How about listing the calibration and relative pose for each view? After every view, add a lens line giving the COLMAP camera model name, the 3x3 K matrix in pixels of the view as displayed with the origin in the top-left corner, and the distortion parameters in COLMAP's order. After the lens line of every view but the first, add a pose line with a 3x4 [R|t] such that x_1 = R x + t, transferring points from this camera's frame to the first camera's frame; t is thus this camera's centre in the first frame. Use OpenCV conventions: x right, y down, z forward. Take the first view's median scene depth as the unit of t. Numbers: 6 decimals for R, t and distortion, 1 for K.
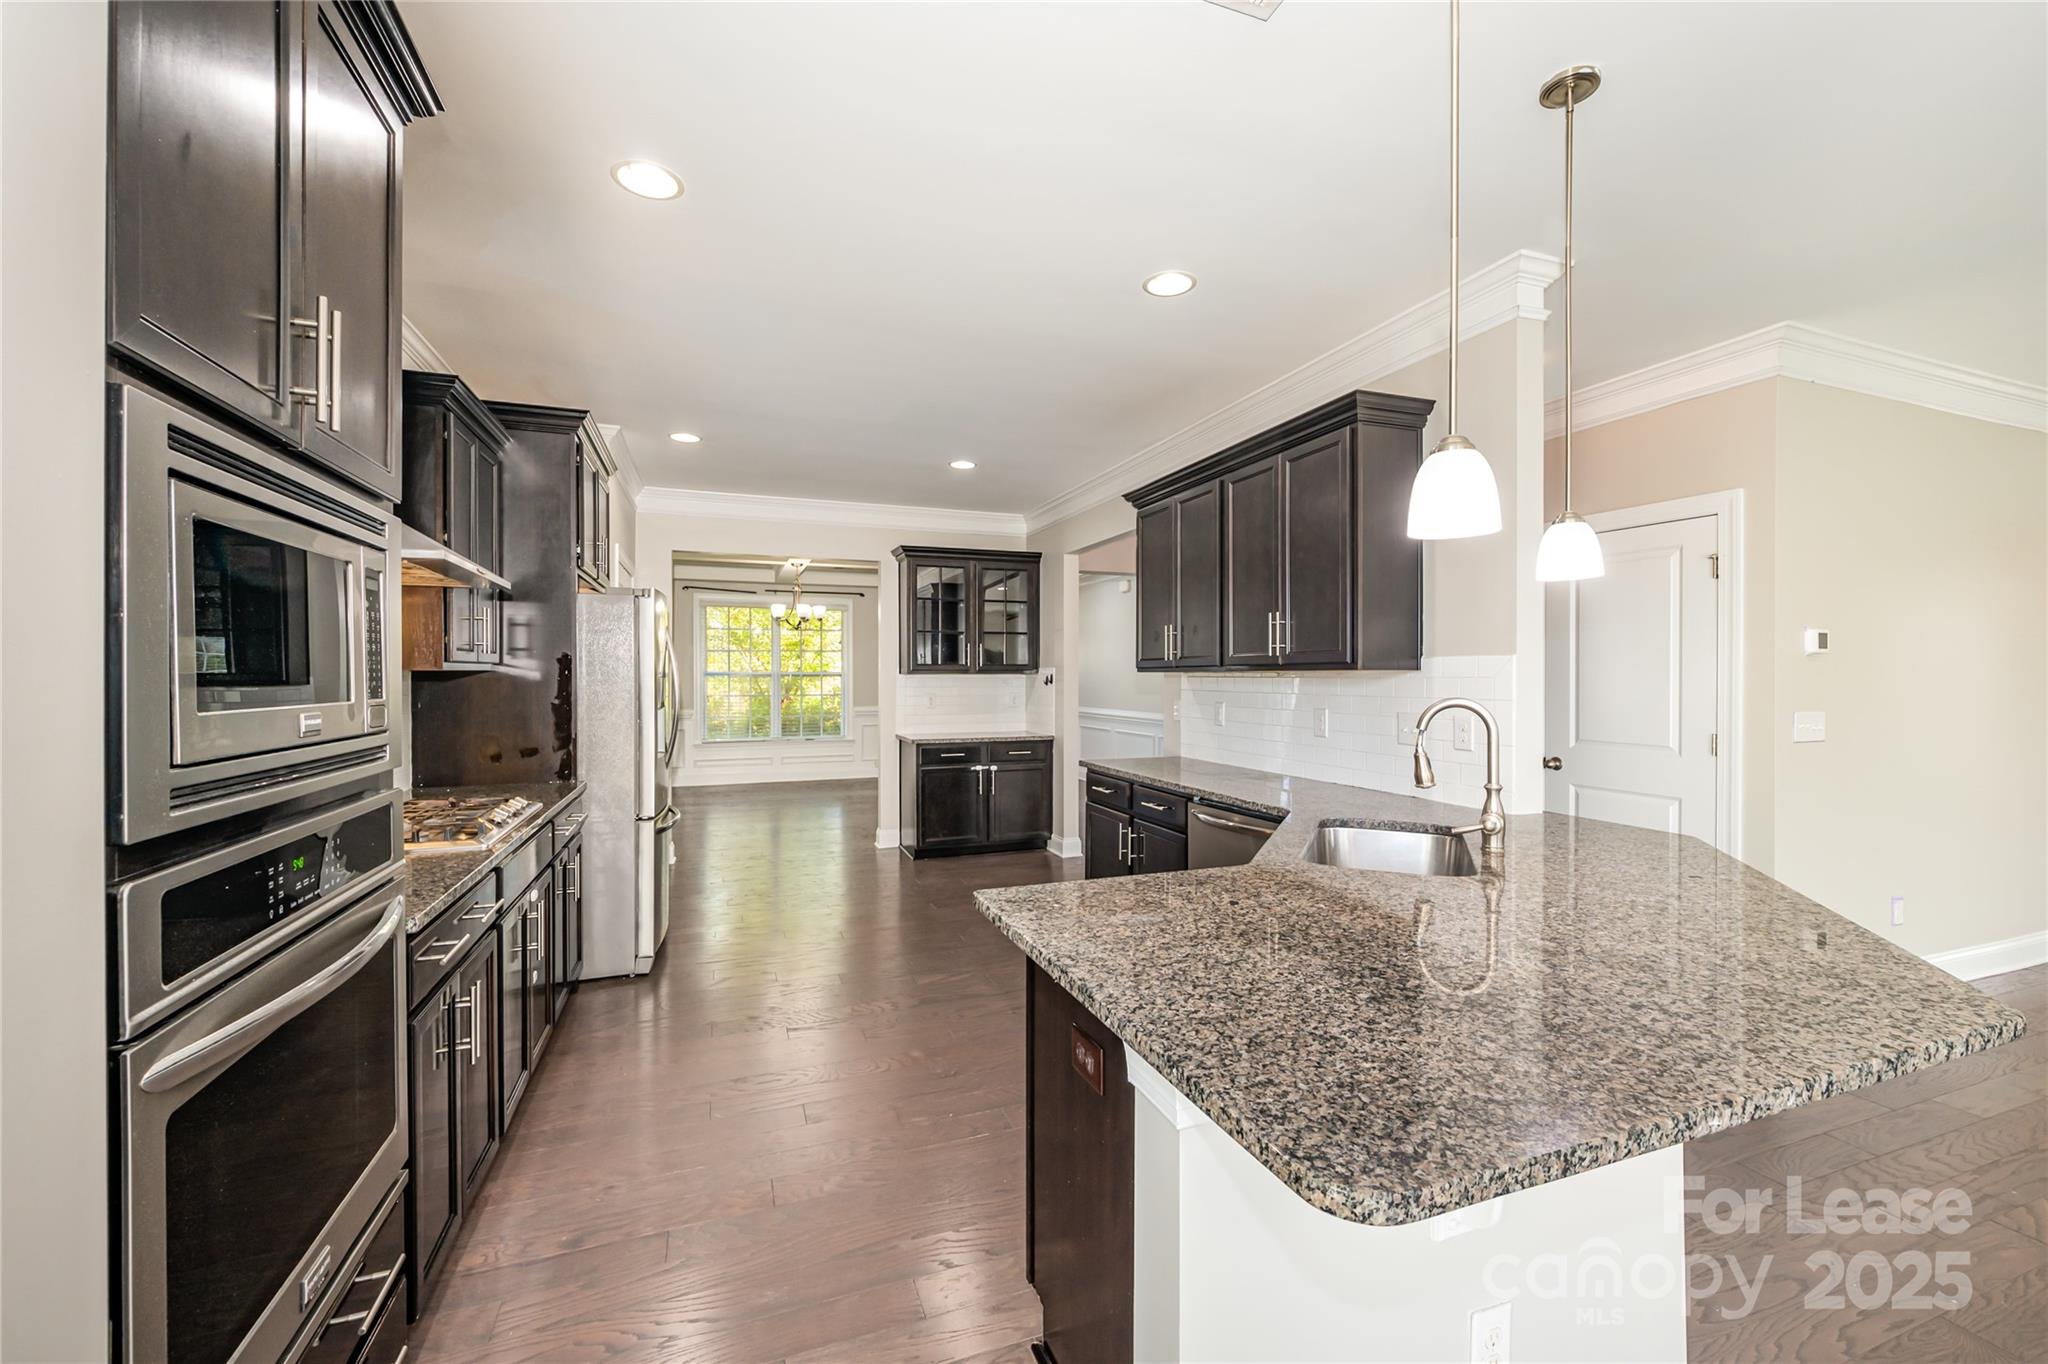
lens RADIAL K [[821.3, 0, 1030.0], [0, 821.3, 674.4], [0, 0, 1]] dist [-0.000215, -0.000175]
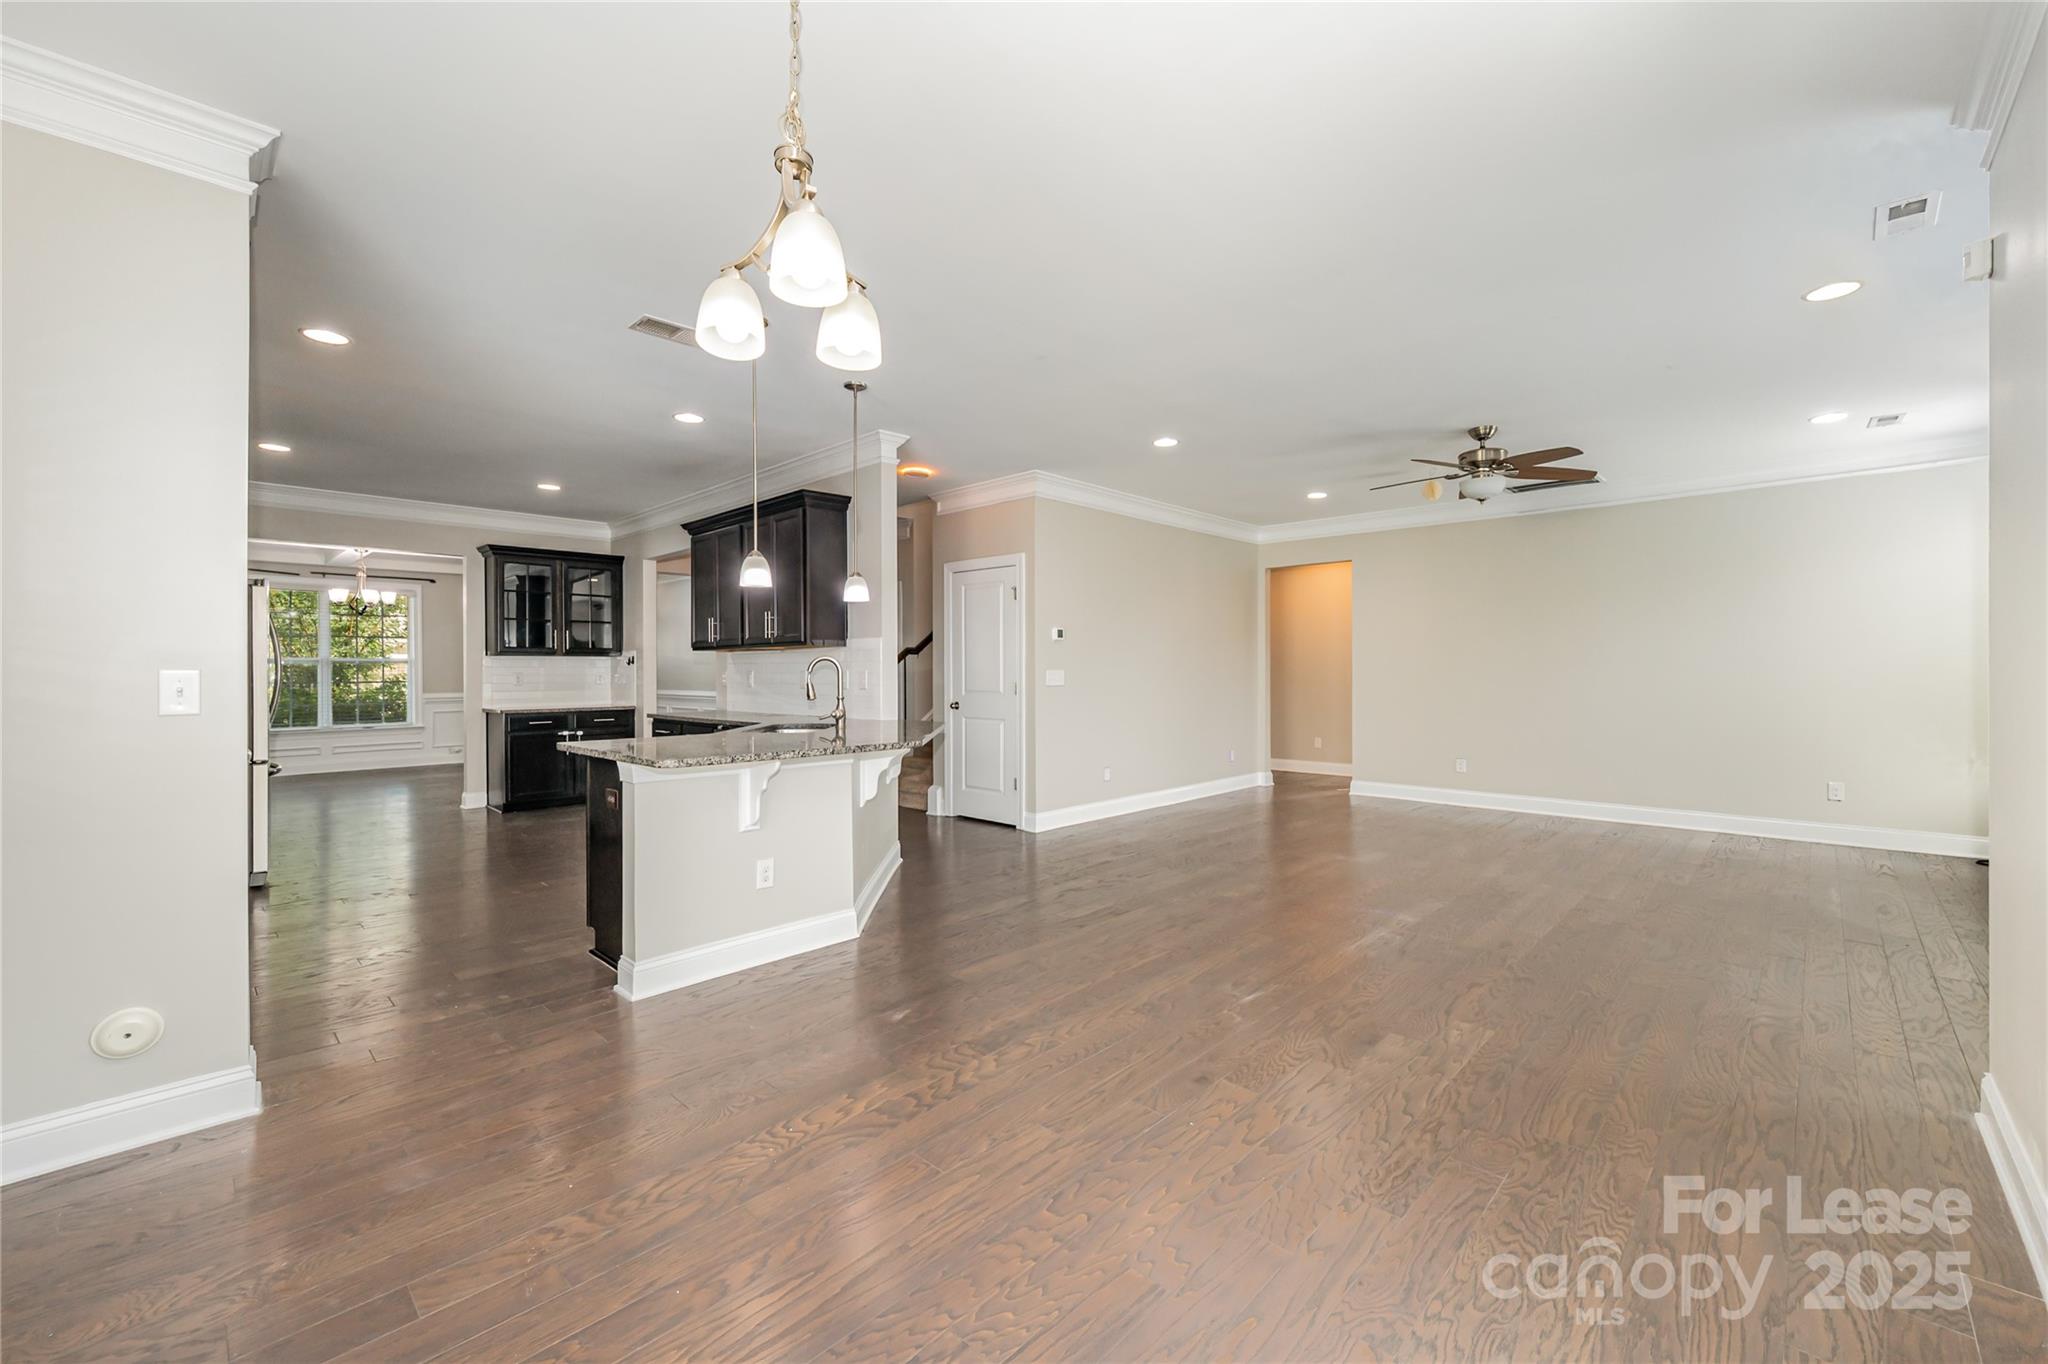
lens RADIAL K [[821.3, 0, 1030.0], [0, 821.3, 674.4], [0, 0, 1]] dist [-0.000215, -0.000175]
pose [[0.901321, -0.005981, 0.433110, 0.029553], [0.003440, 0.999972, 0.006651, 0.021661], [-0.433138, -0.004504, 0.901316, -0.373302]]
